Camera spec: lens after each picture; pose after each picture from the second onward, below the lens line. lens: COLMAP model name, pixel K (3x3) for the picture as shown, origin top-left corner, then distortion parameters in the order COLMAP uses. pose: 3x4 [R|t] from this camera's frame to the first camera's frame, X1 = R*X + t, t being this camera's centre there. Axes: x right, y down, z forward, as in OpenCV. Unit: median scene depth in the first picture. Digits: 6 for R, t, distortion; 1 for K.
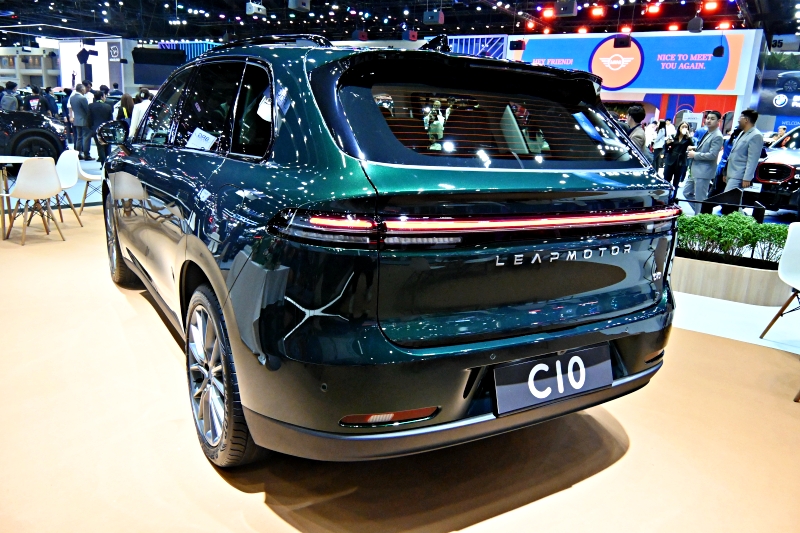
lens RADIAL K [[594.6, 0, 400.0], [0, 594.6, 266.5], [0, 0, 1]] dist [0.035472, -0.056671]
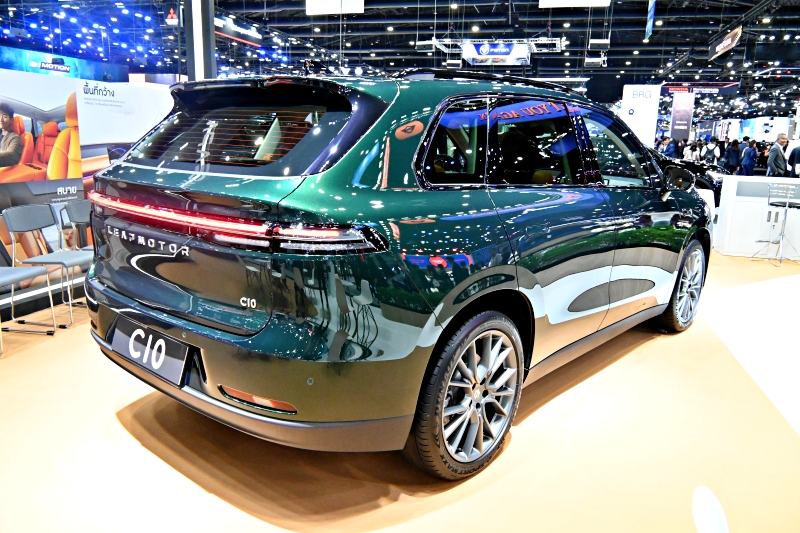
lens RADIAL K [[594.6, 0, 400.0], [0, 594.6, 266.5], [0, 0, 1]] dist [0.035472, -0.056671]
pose [[0.305423, 0.148527, -0.940562, 1.437967], [-0.236798, 0.968577, 0.076057, -0.166040], [0.922303, 0.199494, 0.330996, 1.012534]]
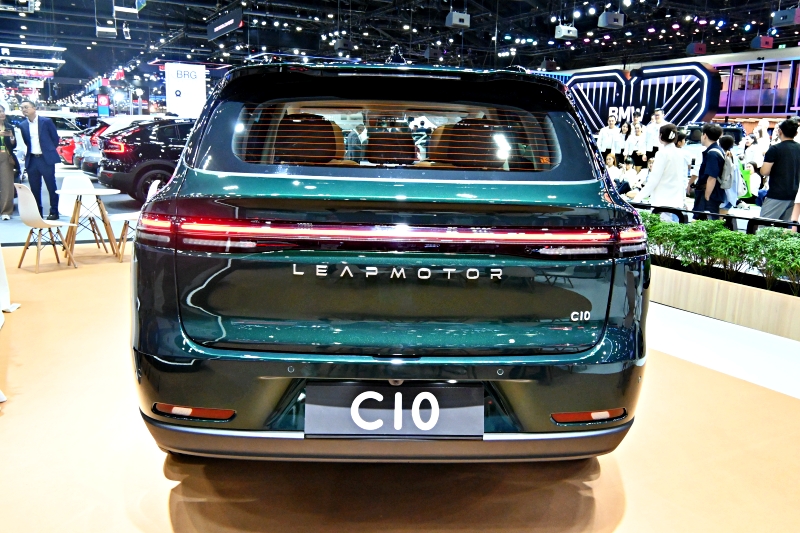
lens RADIAL K [[676.7, 0, 400.0], [0, 676.7, 266.5], [0, 0, 1]] dist [-0.000811, -0.000246]
pose [[0.874207, 0.057056, -0.482190, 0.725011], [-0.092930, 0.994375, -0.050821, 0.022044], [0.476577, 0.089238, 0.874592, 0.102188]]
